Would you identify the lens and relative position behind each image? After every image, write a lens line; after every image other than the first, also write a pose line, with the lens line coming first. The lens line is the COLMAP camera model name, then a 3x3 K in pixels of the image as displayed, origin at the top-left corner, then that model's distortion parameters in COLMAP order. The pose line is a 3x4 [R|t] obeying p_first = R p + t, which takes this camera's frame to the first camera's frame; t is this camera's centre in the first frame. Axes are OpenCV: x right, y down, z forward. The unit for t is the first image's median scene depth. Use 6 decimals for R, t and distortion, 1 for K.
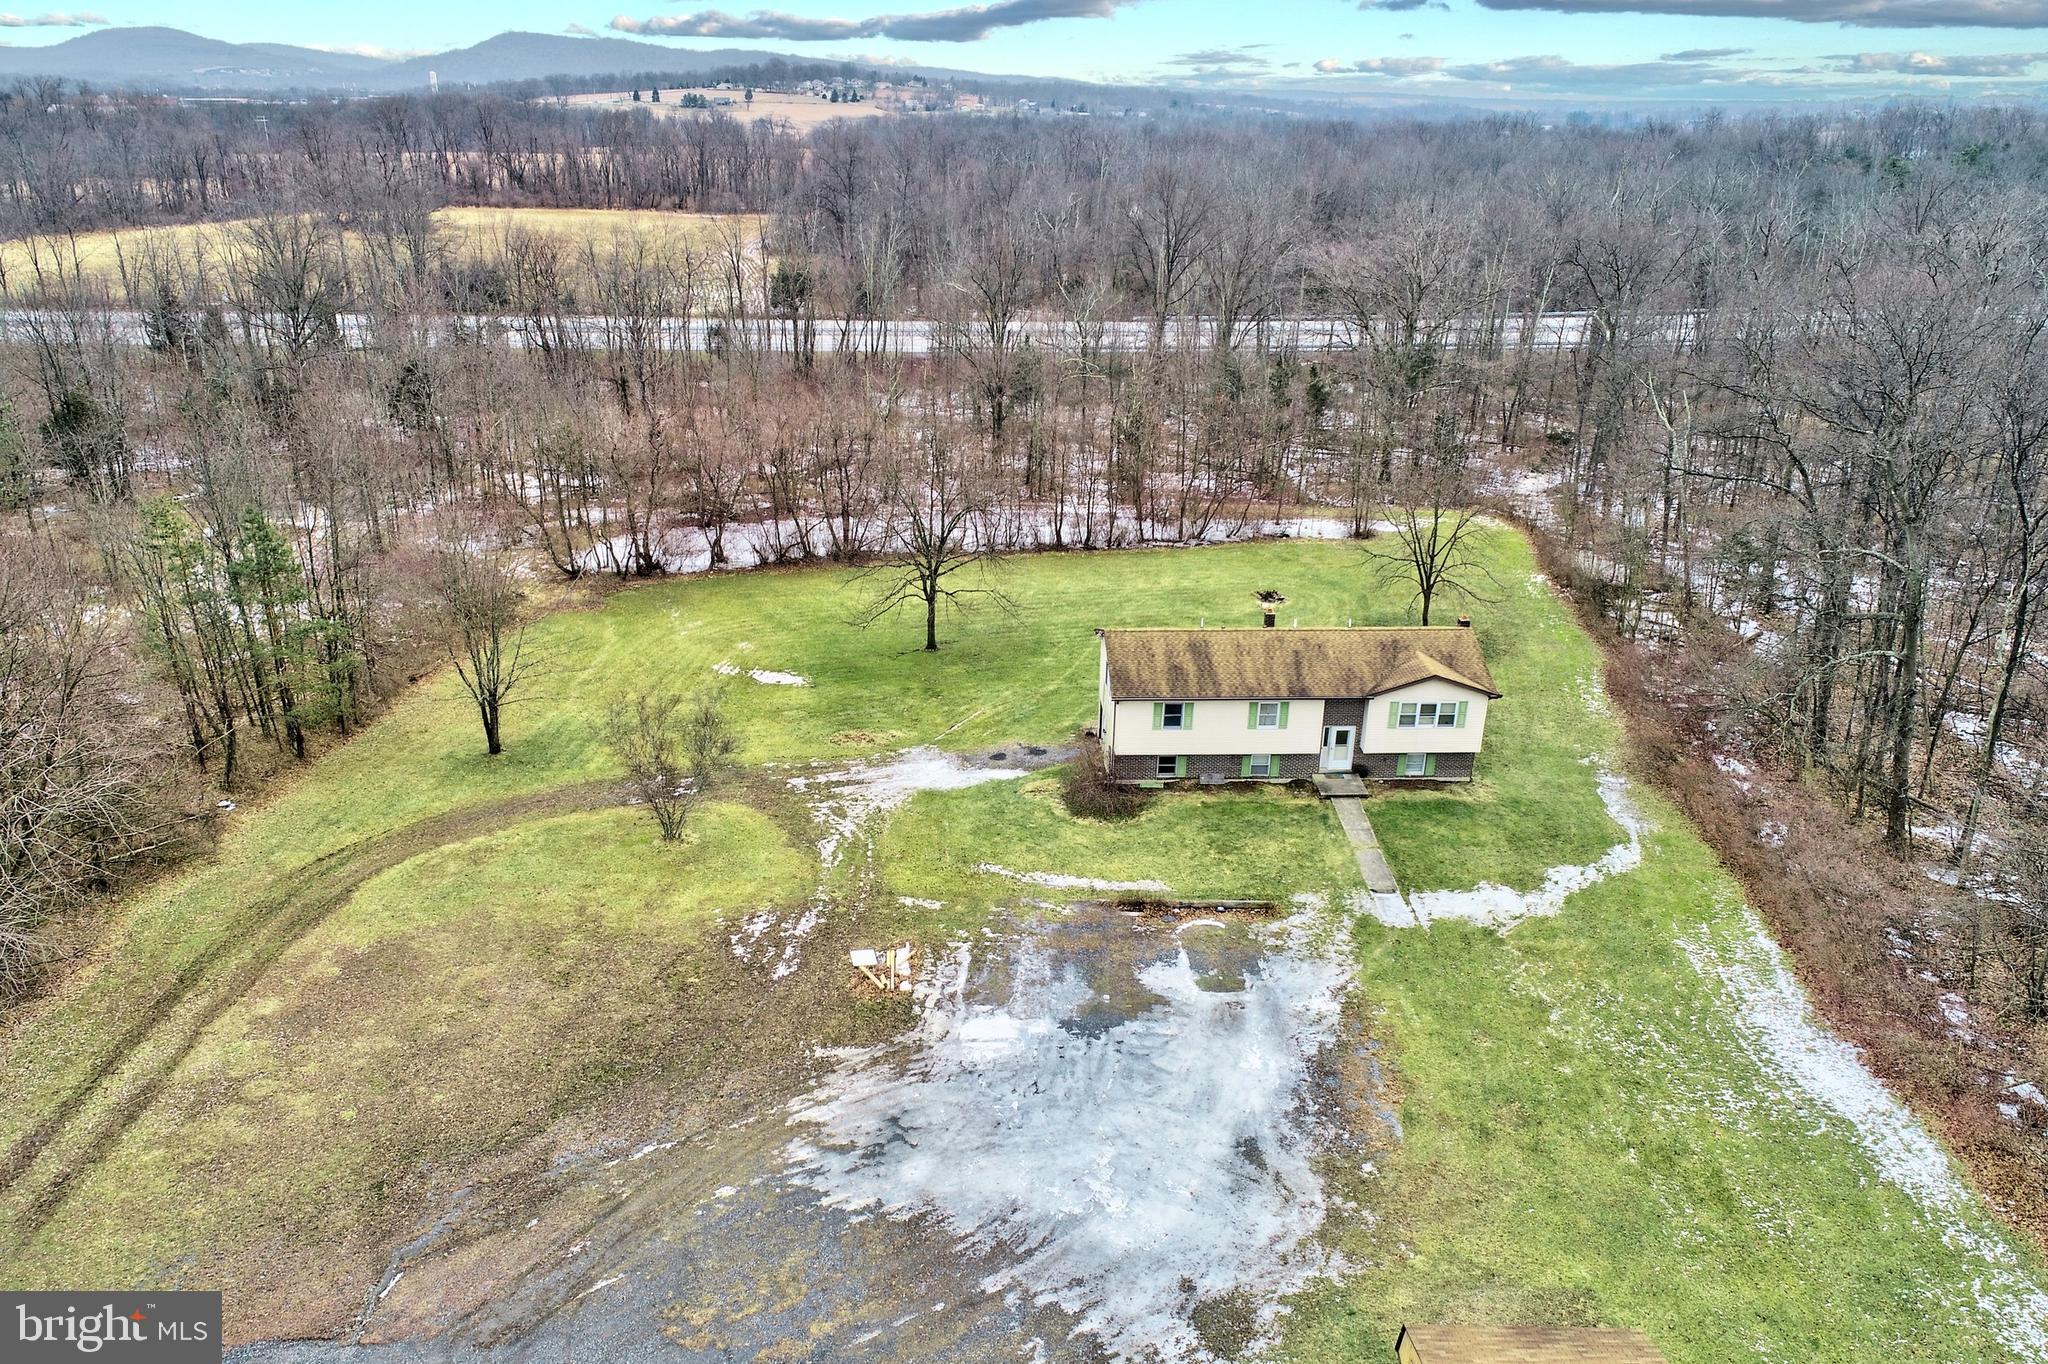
lens RADIAL K [[1511.4, 0, 1034.1], [0, 1511.4, 696.0], [0, 0, 1]] dist [0.008755, -0.004318]
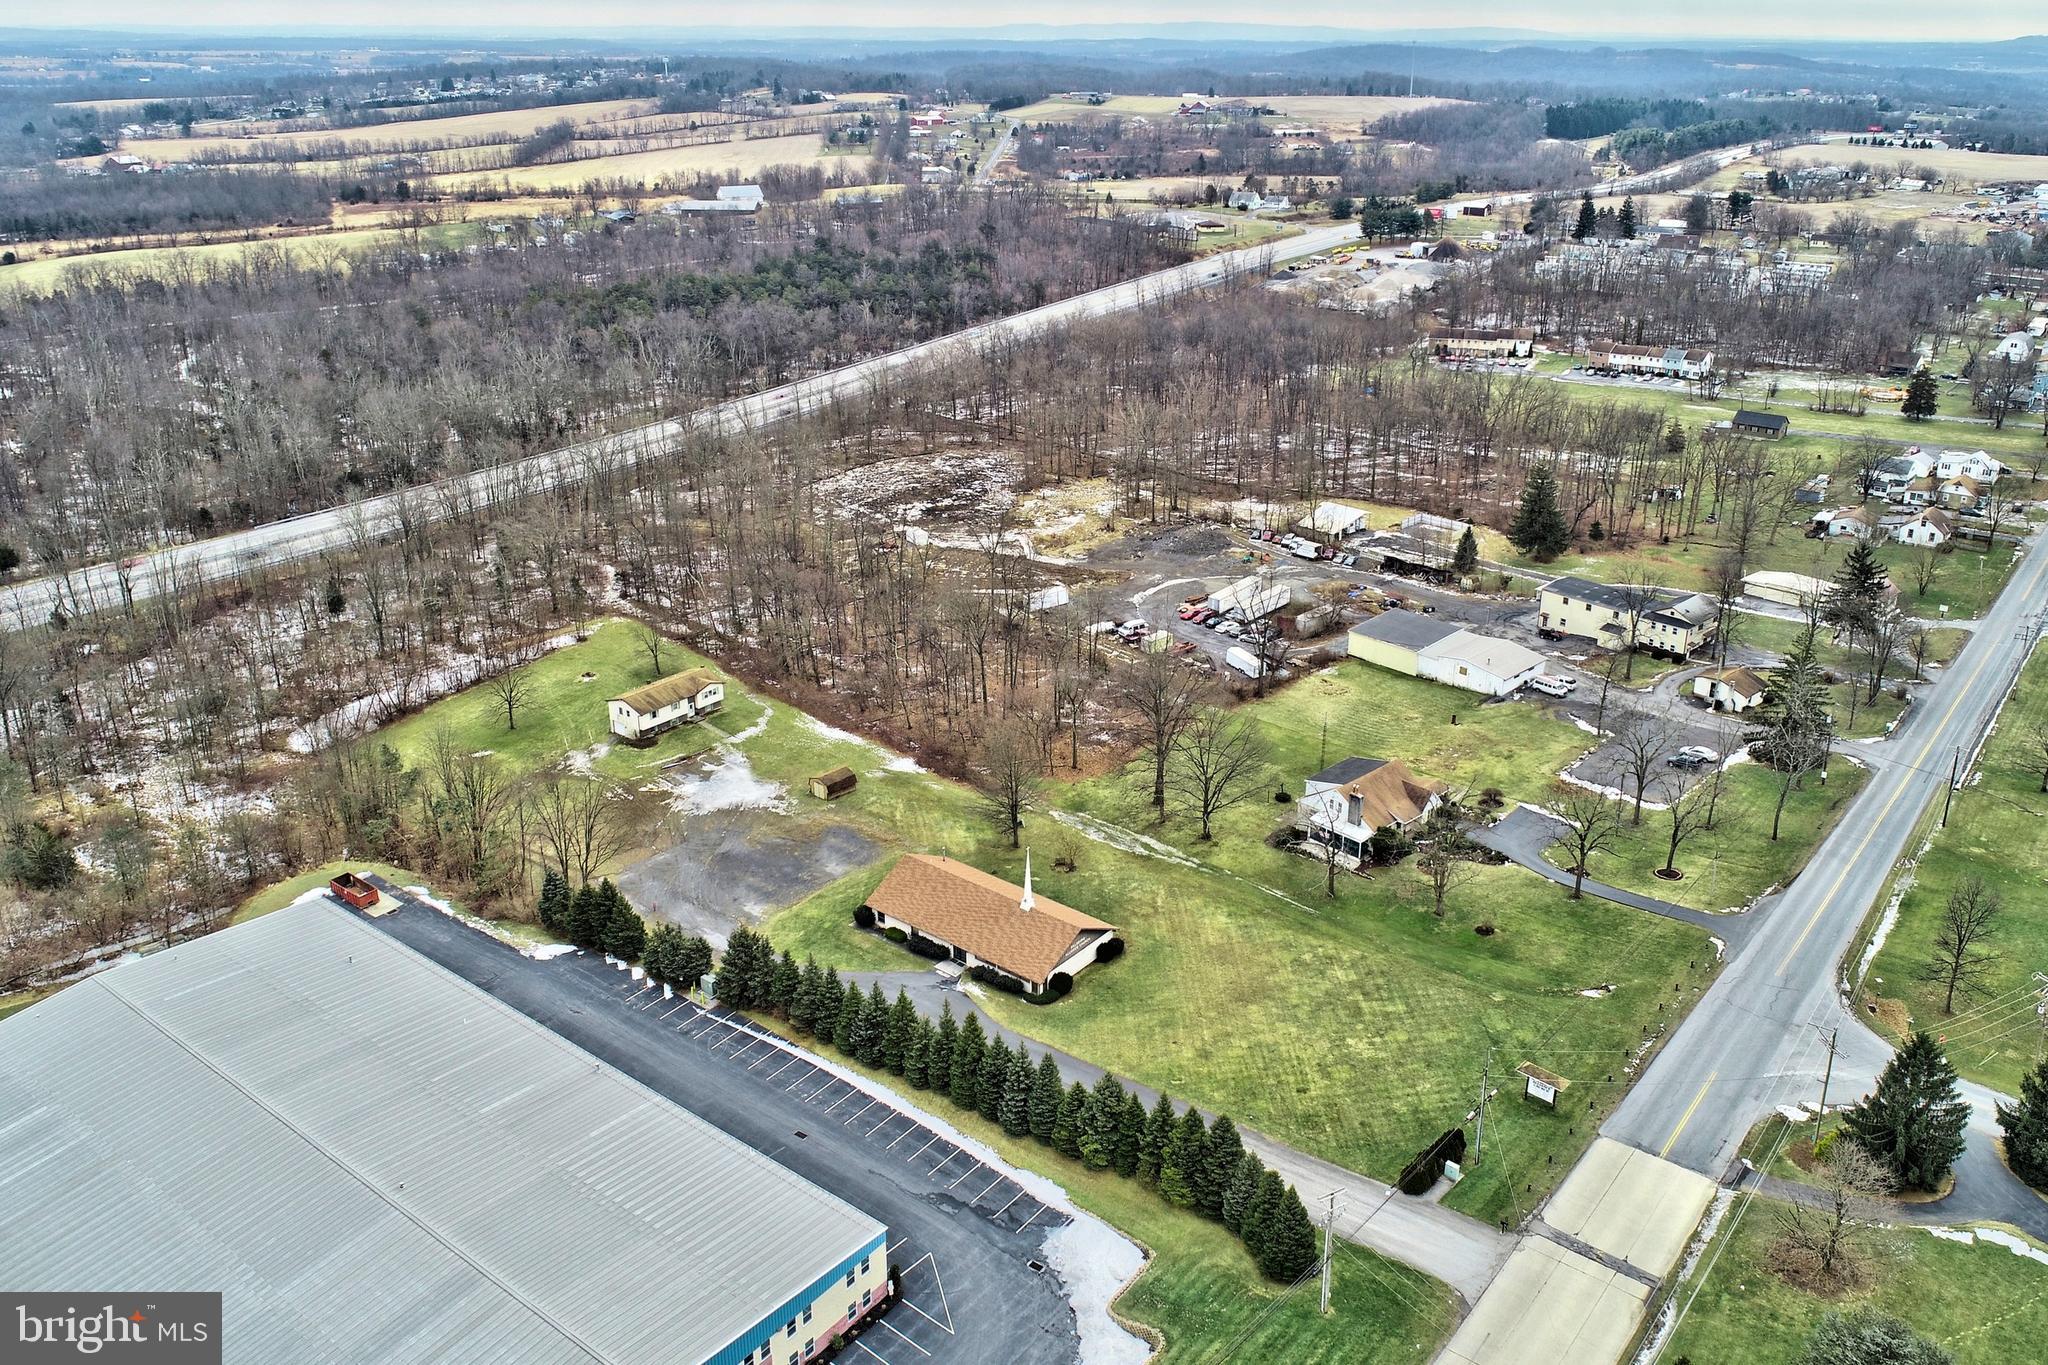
lens RADIAL K [[1511.4, 0, 1025.7], [0, 1511.4, 685.6], [0, 0, 1]] dist [0.008755, -0.004318]
pose [[0.673106, -0.299398, 0.676231, -1.698705], [0.283701, 0.948966, 0.137760, -0.293239], [-0.682965, 0.099120, 0.723694, -2.176296]]
